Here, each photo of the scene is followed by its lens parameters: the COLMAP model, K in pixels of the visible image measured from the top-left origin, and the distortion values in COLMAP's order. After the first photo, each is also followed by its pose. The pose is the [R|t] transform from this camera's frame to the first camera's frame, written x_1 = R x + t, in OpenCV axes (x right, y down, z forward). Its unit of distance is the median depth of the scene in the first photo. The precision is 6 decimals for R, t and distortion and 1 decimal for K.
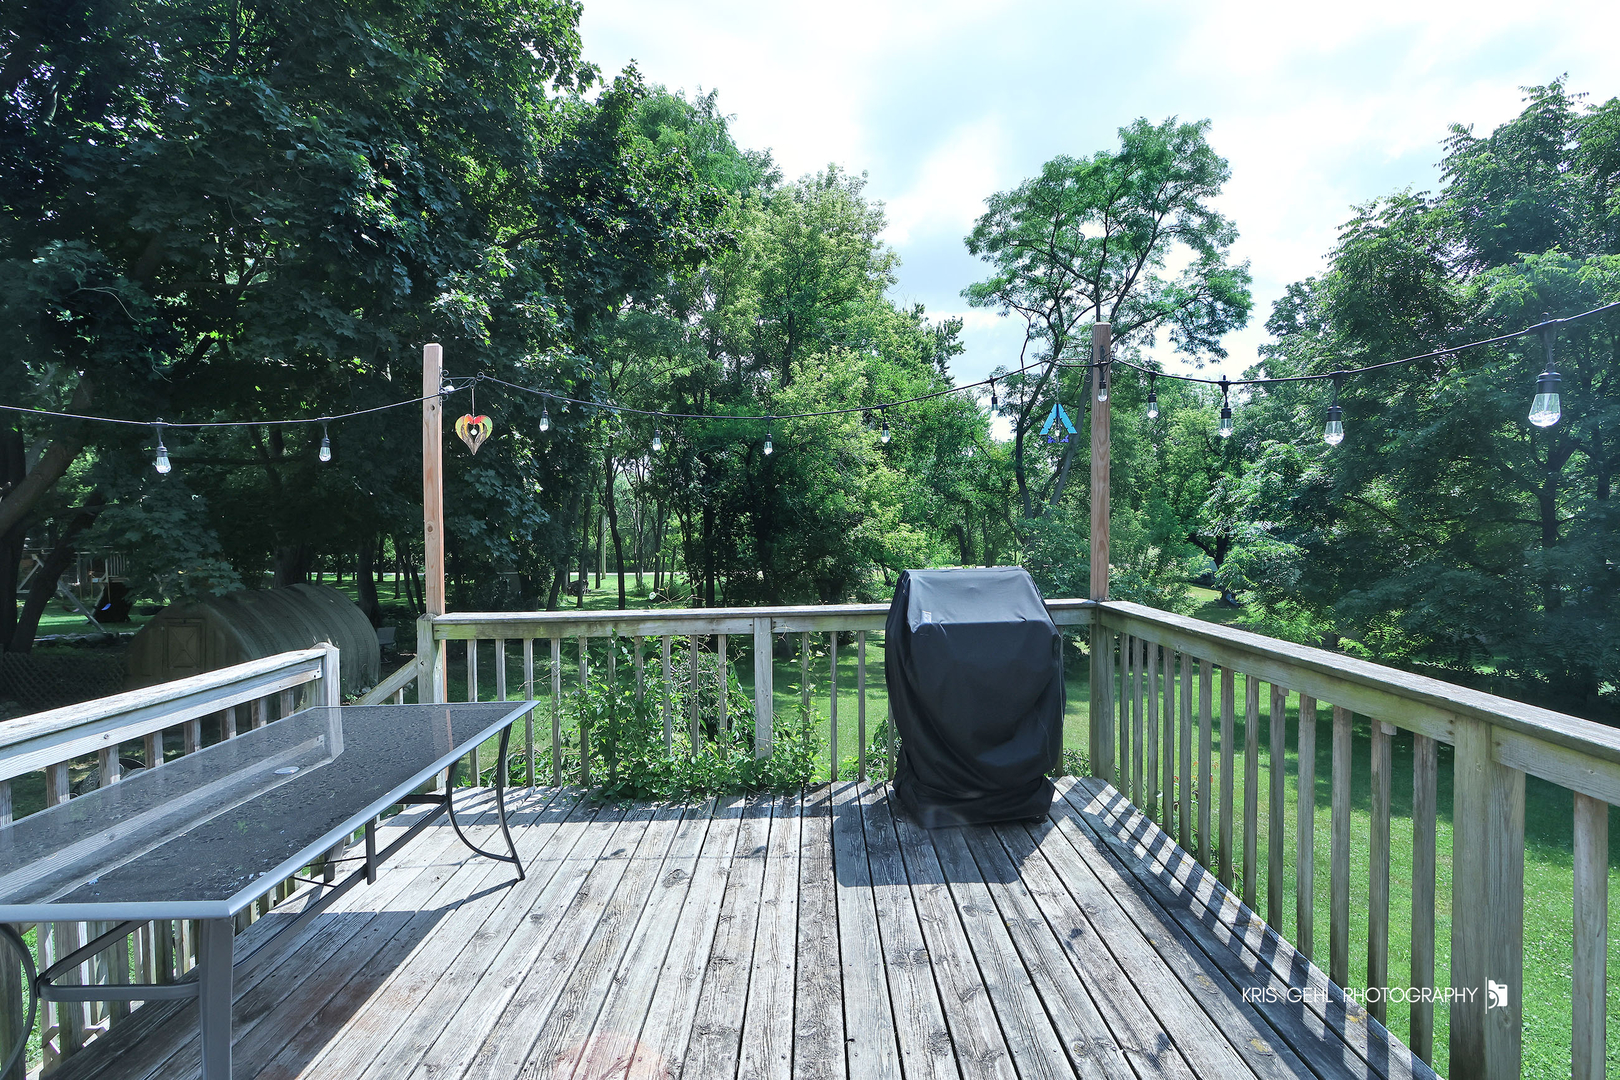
lens RADIAL K [[746.8, 0, 796.7], [0, 746.8, 532.3], [0, 0, 1]] dist [-0.001570, -0.002333]
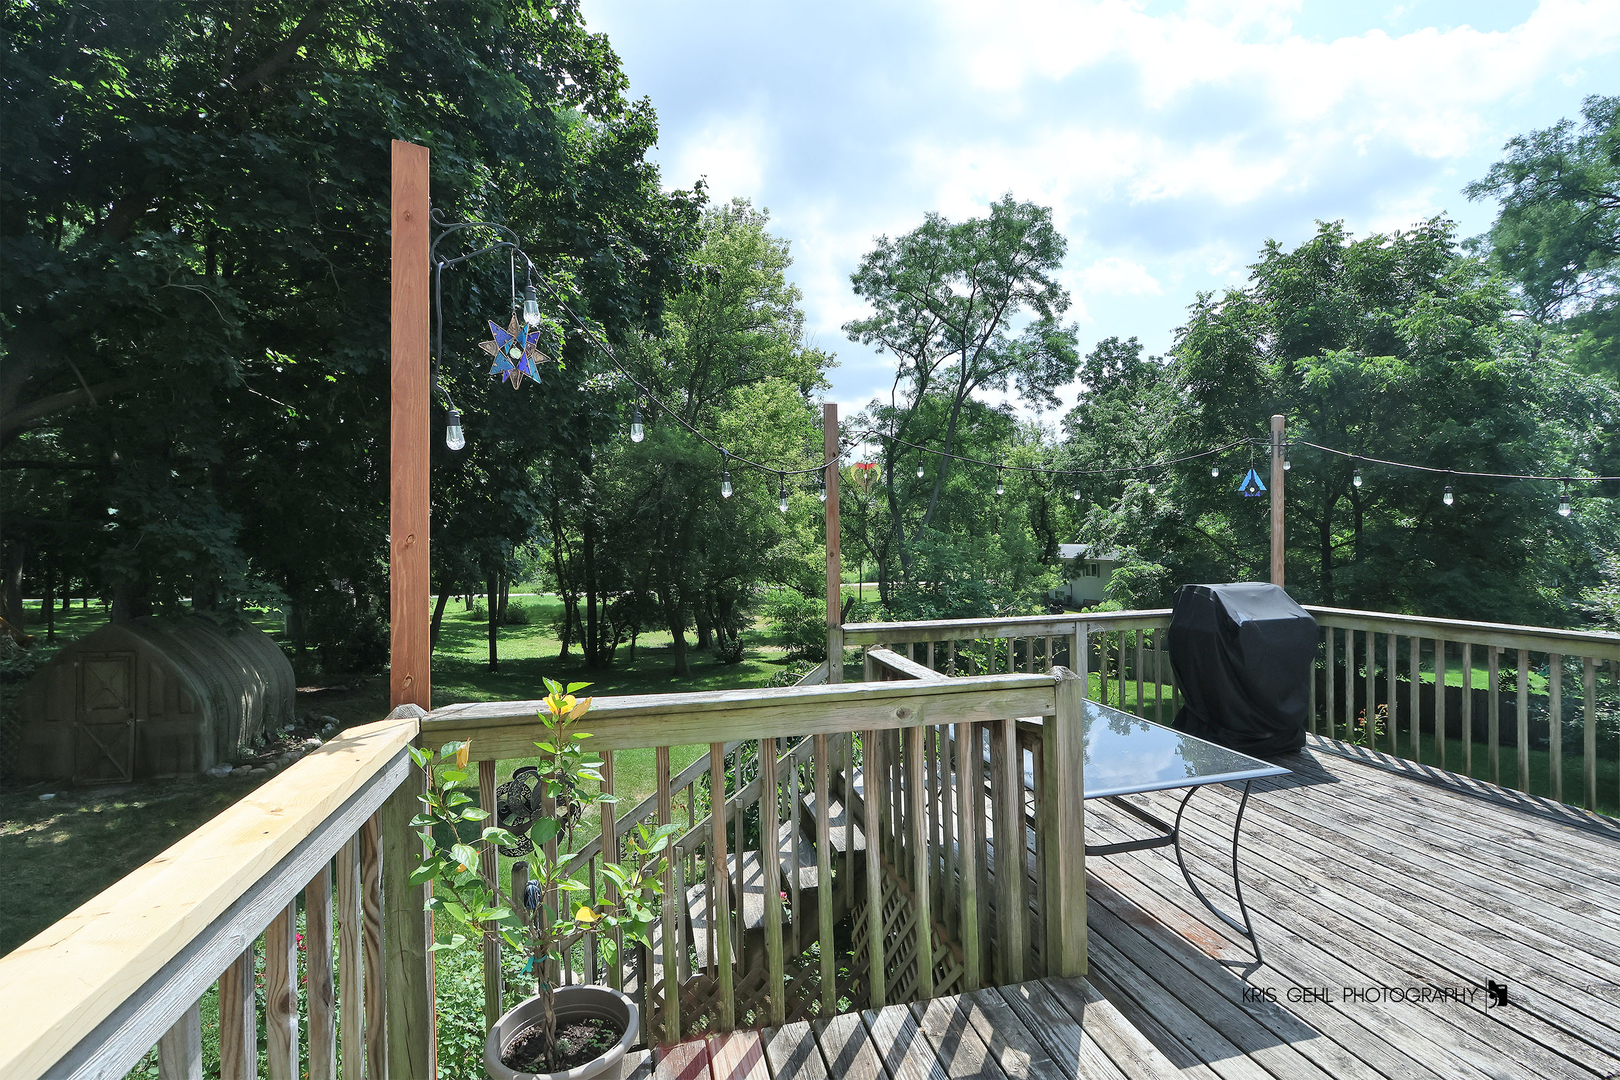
lens RADIAL K [[746.8, 0, 817.3], [0, 746.8, 542.3], [0, 0, 1]] dist [-0.001570, -0.002333]
pose [[0.963626, 0.007985, 0.267134, -0.115495], [-0.004642, 0.999903, -0.013145, -0.001146], [-0.267213, 0.011426, 0.963570, -0.022324]]
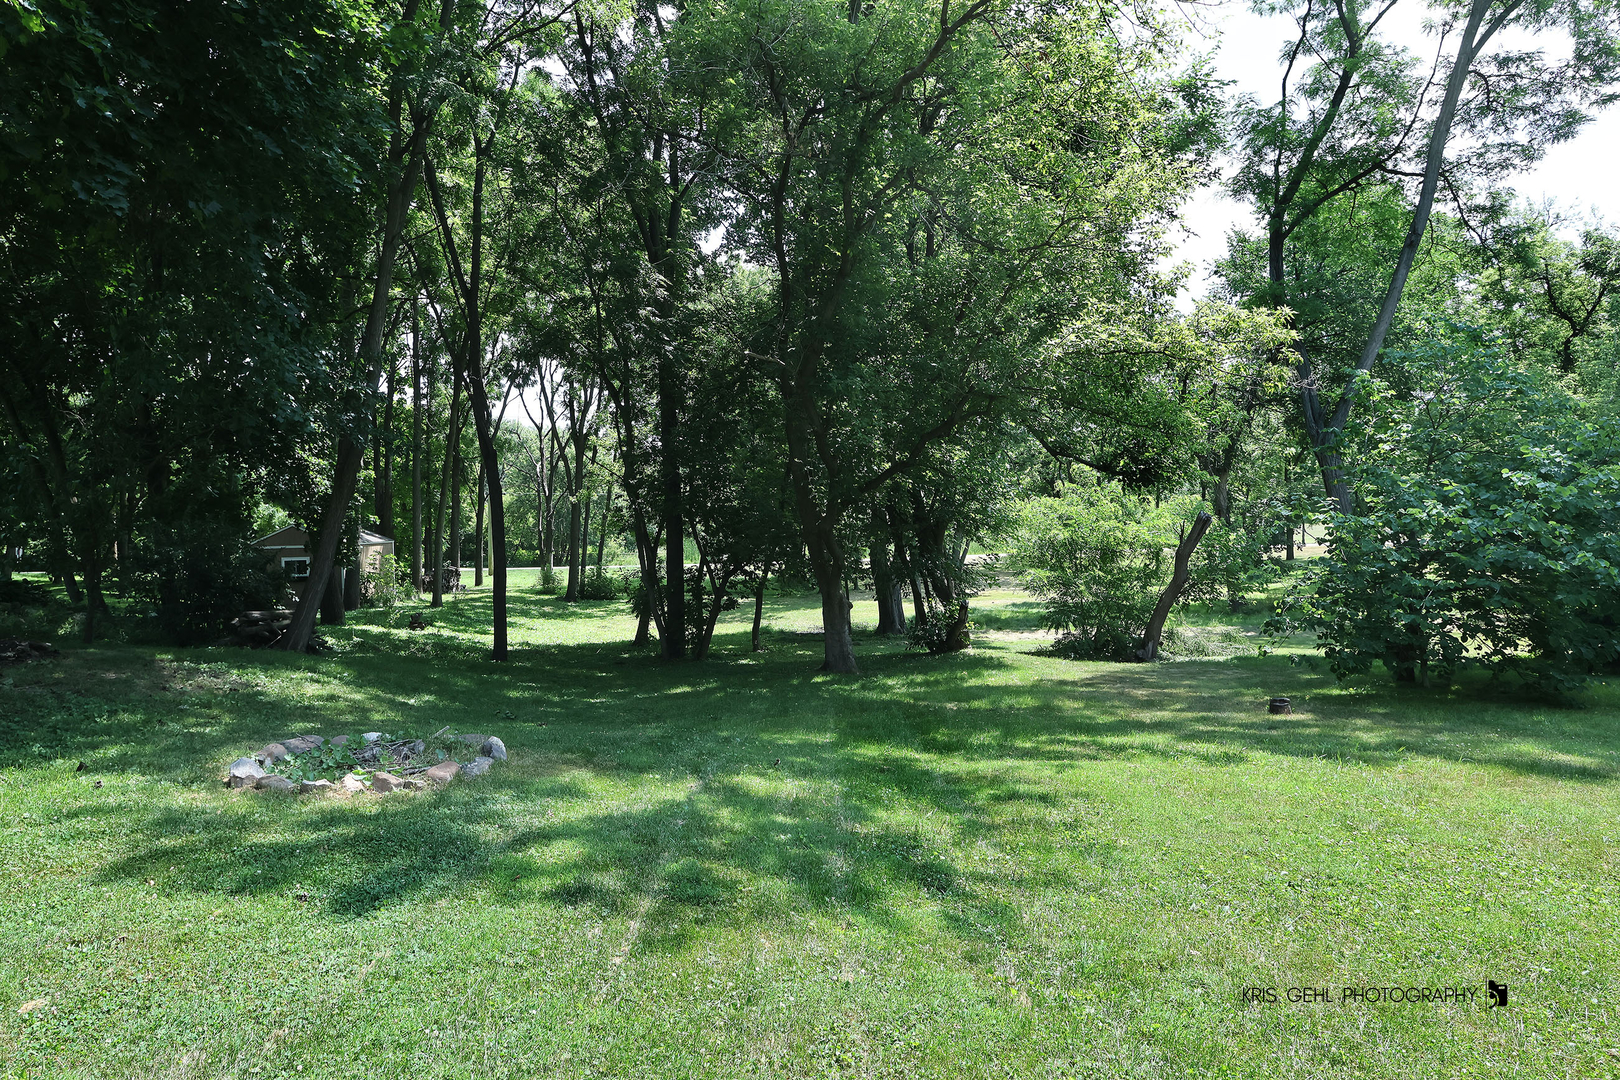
lens RADIAL K [[1023.4, 0, 801.2], [0, 1023.4, 549.9], [0, 0, 1]] dist [-0.003461, -0.000918]
pose [[0.999543, -0.009594, 0.028649, -0.060680], [0.009046, 0.999775, 0.019211, 0.078935], [-0.028827, -0.018943, 0.999405, 0.369710]]
